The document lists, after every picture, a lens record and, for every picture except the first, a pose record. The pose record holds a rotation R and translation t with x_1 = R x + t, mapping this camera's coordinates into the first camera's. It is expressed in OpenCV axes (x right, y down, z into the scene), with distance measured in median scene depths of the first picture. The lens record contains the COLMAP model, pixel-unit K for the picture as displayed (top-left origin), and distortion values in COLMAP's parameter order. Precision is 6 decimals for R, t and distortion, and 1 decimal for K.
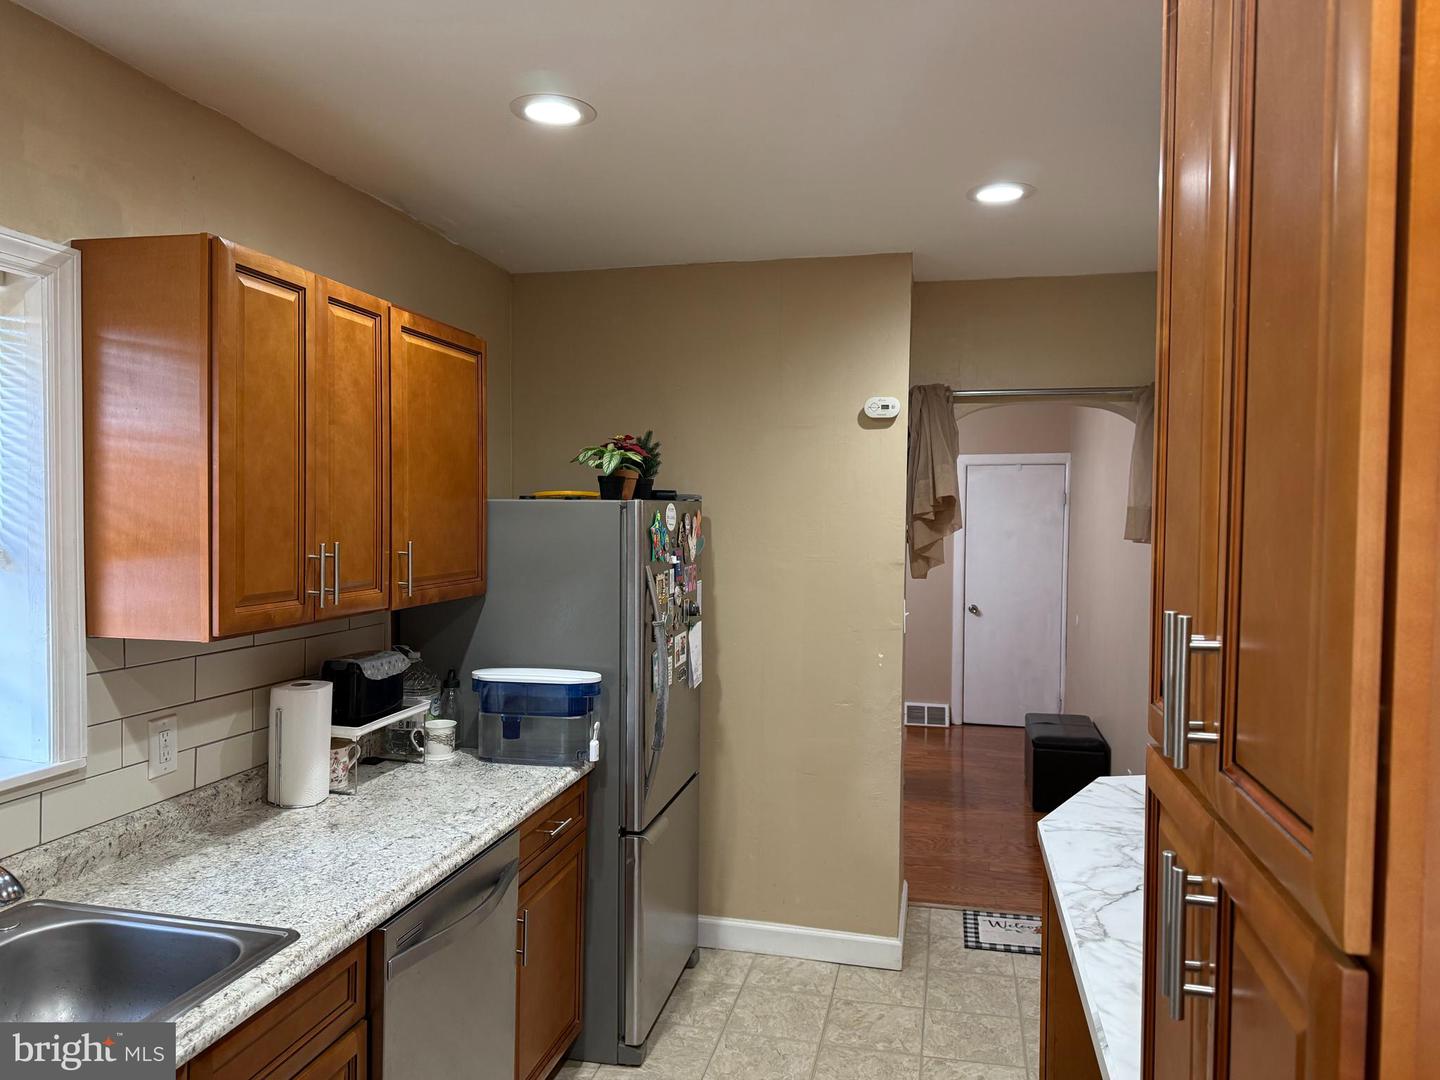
lens RADIAL K [[1015.2, 0, 720.0], [0, 1015.2, 540.0], [0, 0, 1]] dist [0.122903, -0.166516]
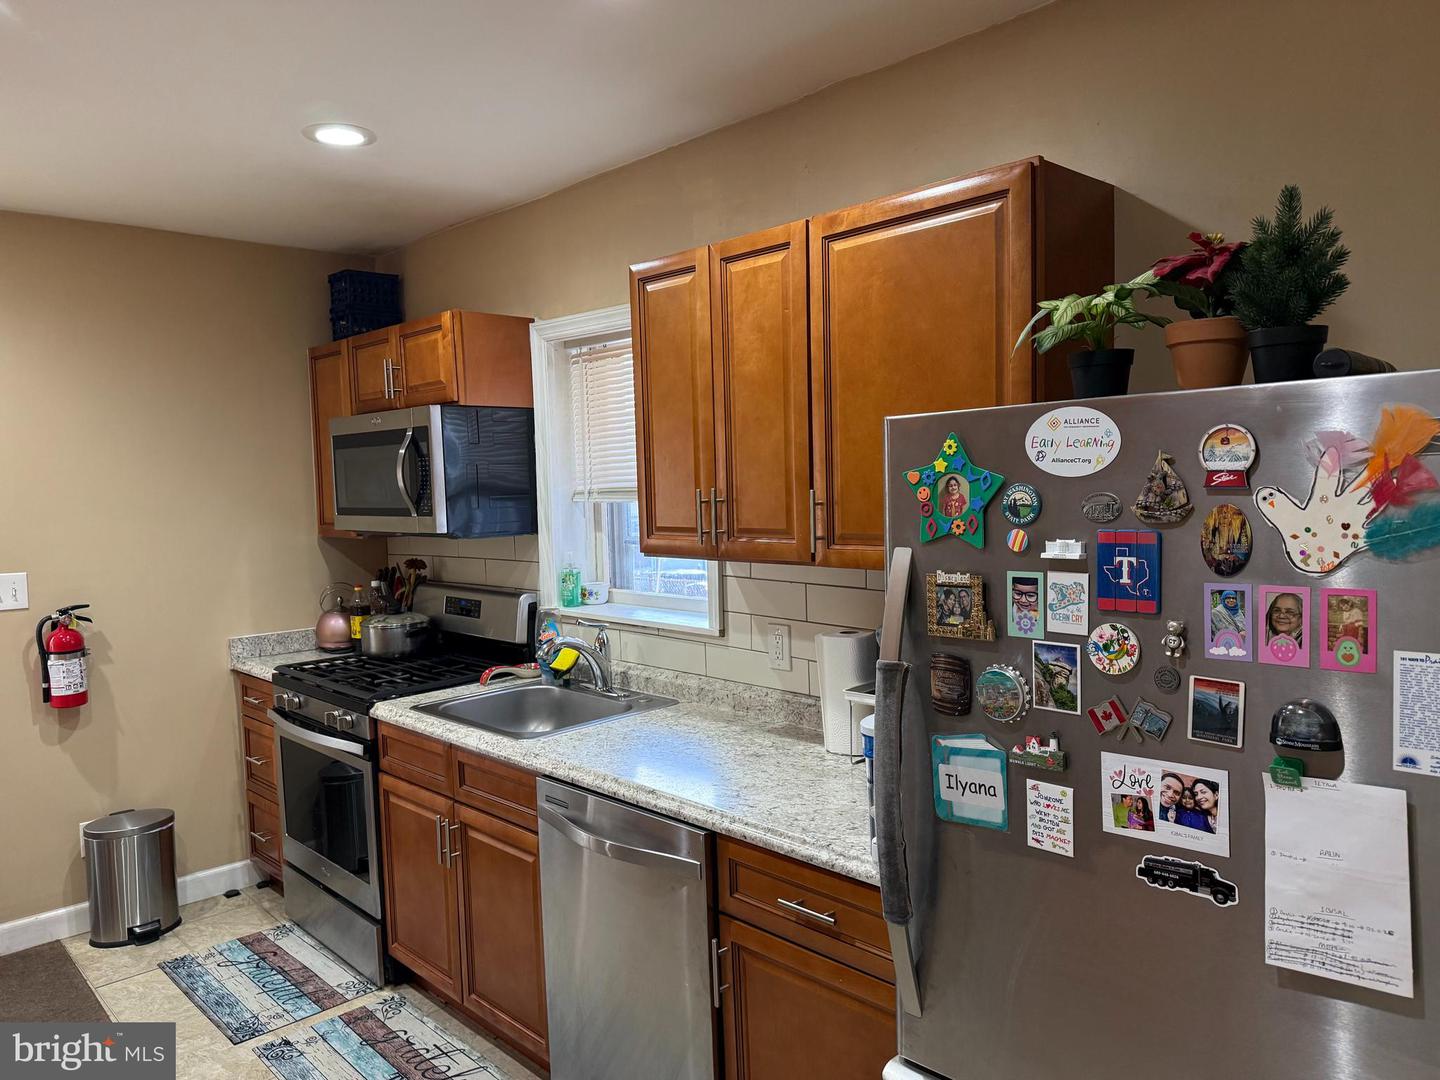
lens RADIAL K [[1027.2, 0, 752.7], [0, 1027.2, 553.6], [0, 0, 1]] dist [0.112112, -0.173049]
pose [[-0.540430, 0.063321, -0.839003, 0.527893], [-0.006318, 0.996831, 0.079303, -0.015492], [0.841365, 0.048158, -0.538317, 1.627682]]
